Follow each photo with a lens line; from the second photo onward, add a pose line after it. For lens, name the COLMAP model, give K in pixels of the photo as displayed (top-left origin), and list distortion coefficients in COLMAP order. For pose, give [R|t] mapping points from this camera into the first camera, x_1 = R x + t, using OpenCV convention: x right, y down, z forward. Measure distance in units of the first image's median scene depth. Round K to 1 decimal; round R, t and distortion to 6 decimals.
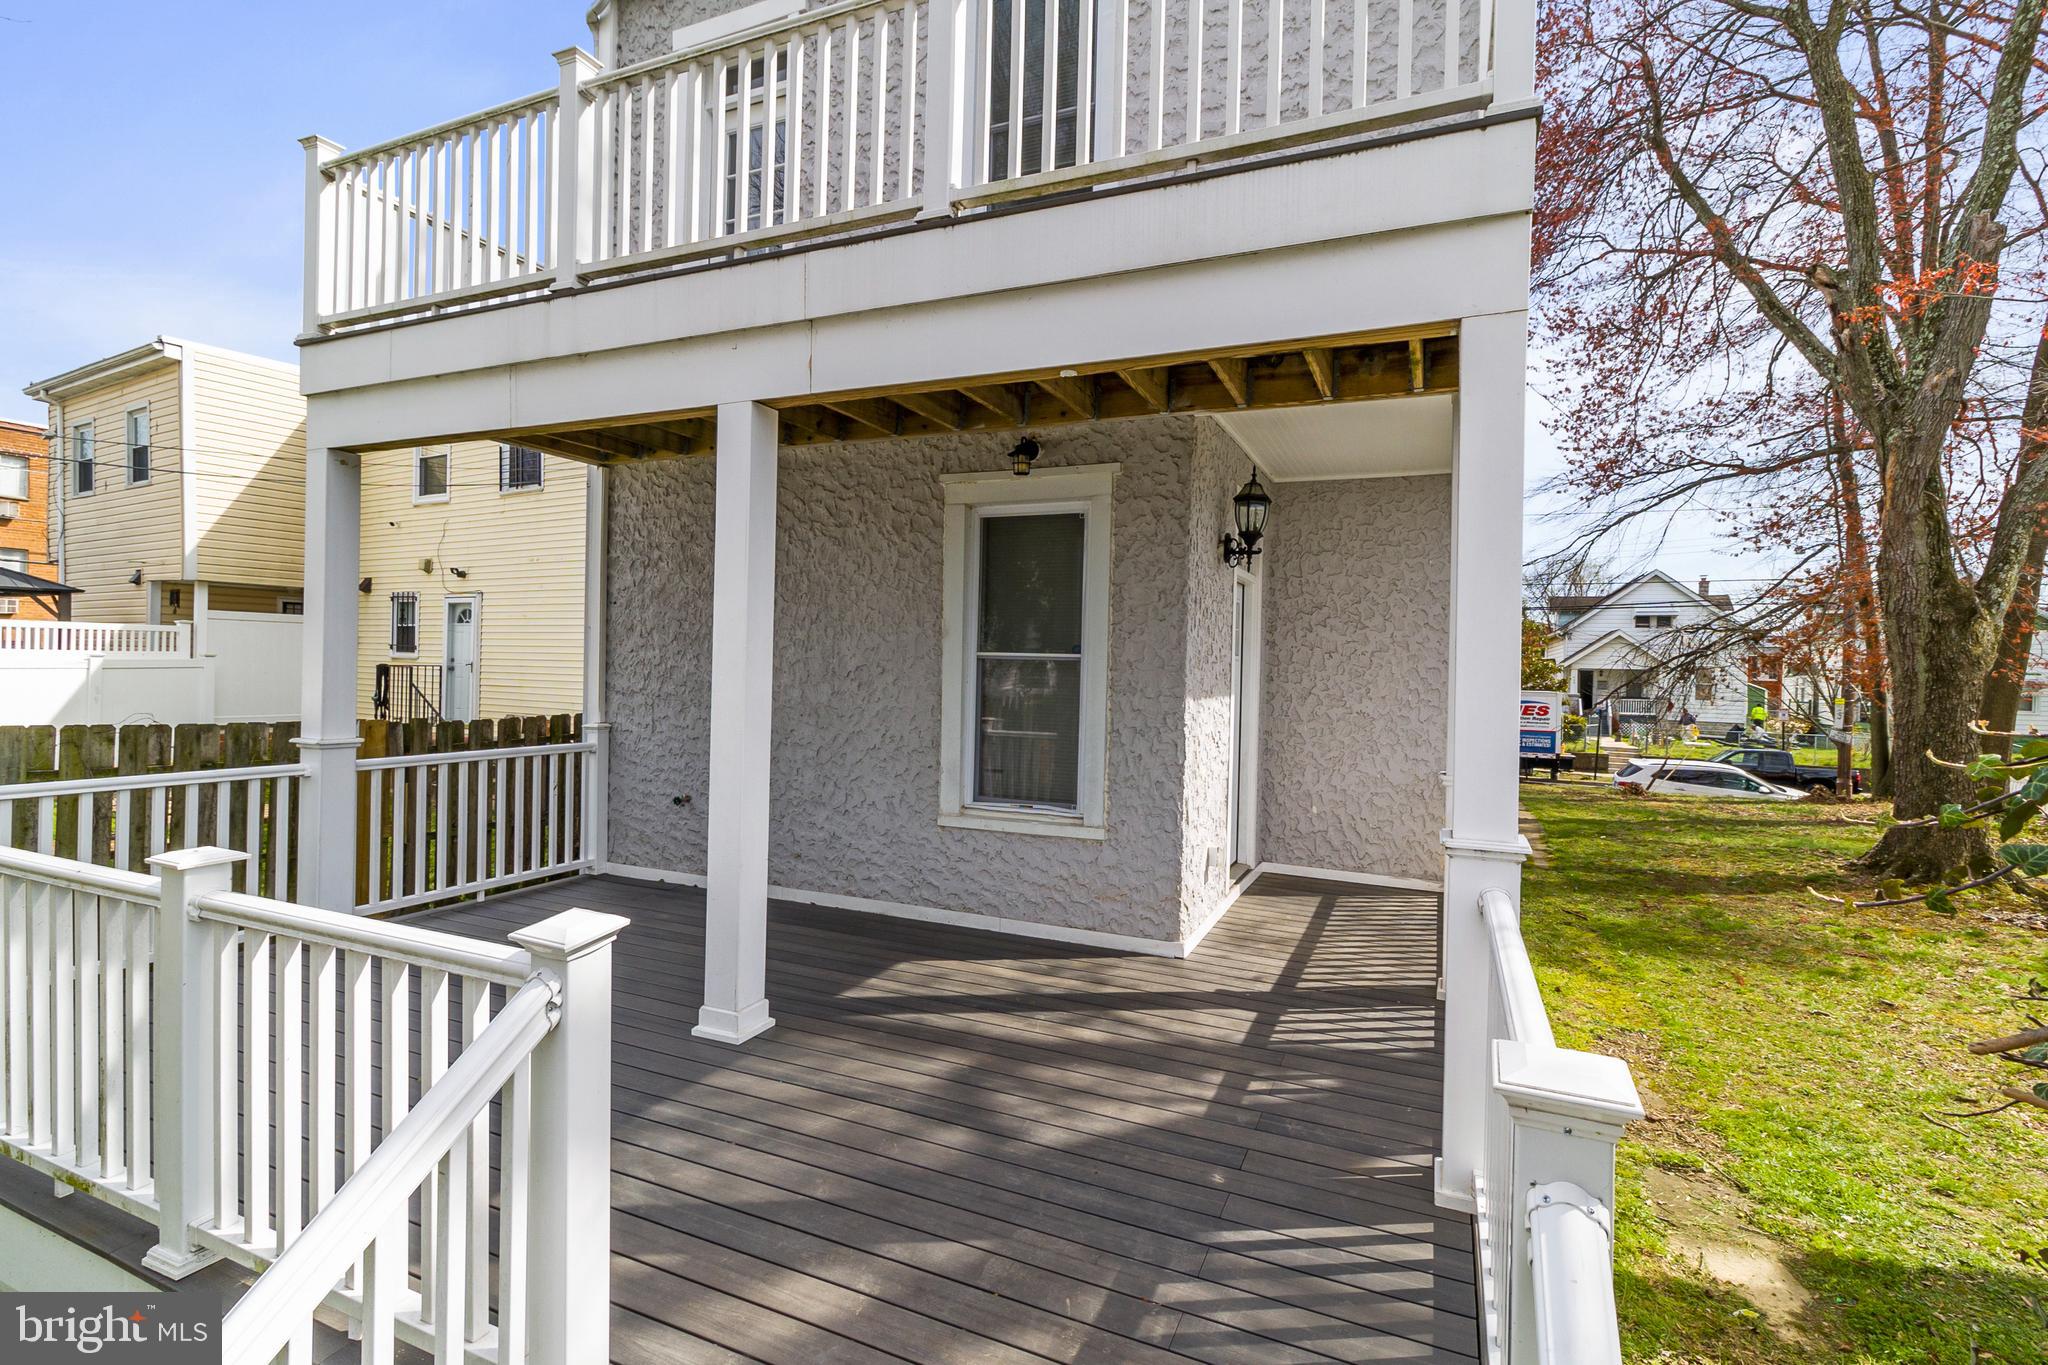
lens RADIAL K [[945.1, 0, 1017.5], [0, 945.1, 670.4], [0, 0, 1]] dist [-0.006273, 0.000361]
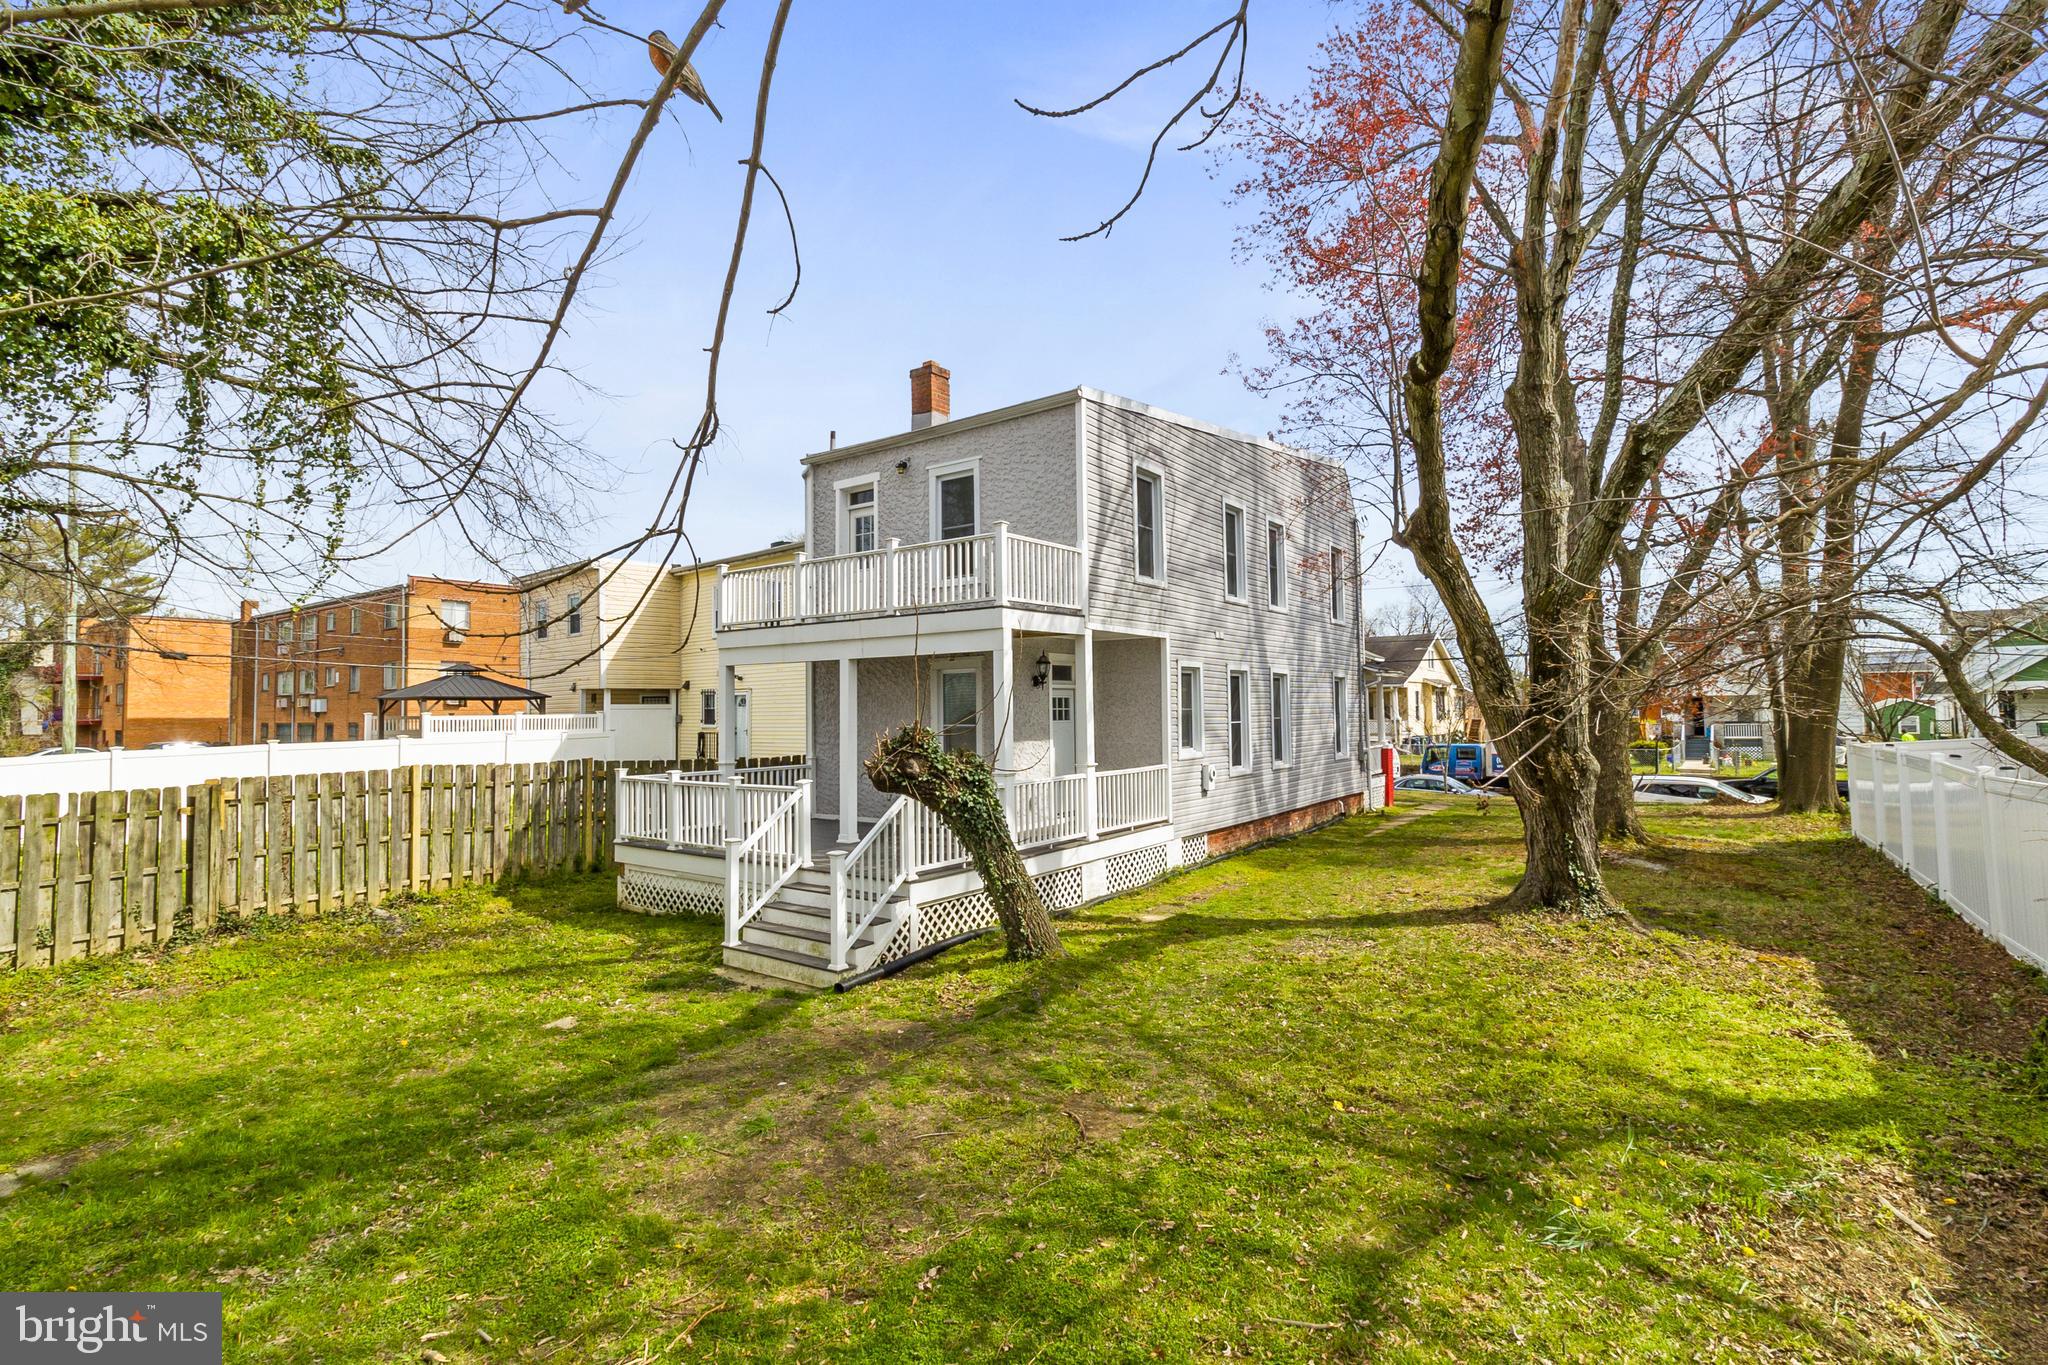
lens RADIAL K [[945.1, 0, 1017.5], [0, 945.1, 670.4], [0, 0, 1]] dist [-0.006273, 0.000361]
pose [[0.976530, -0.041855, -0.211273, 0.280495], [0.031311, 0.998103, -0.053009, -0.009694], [0.213091, 0.045149, 0.975989, -0.598730]]
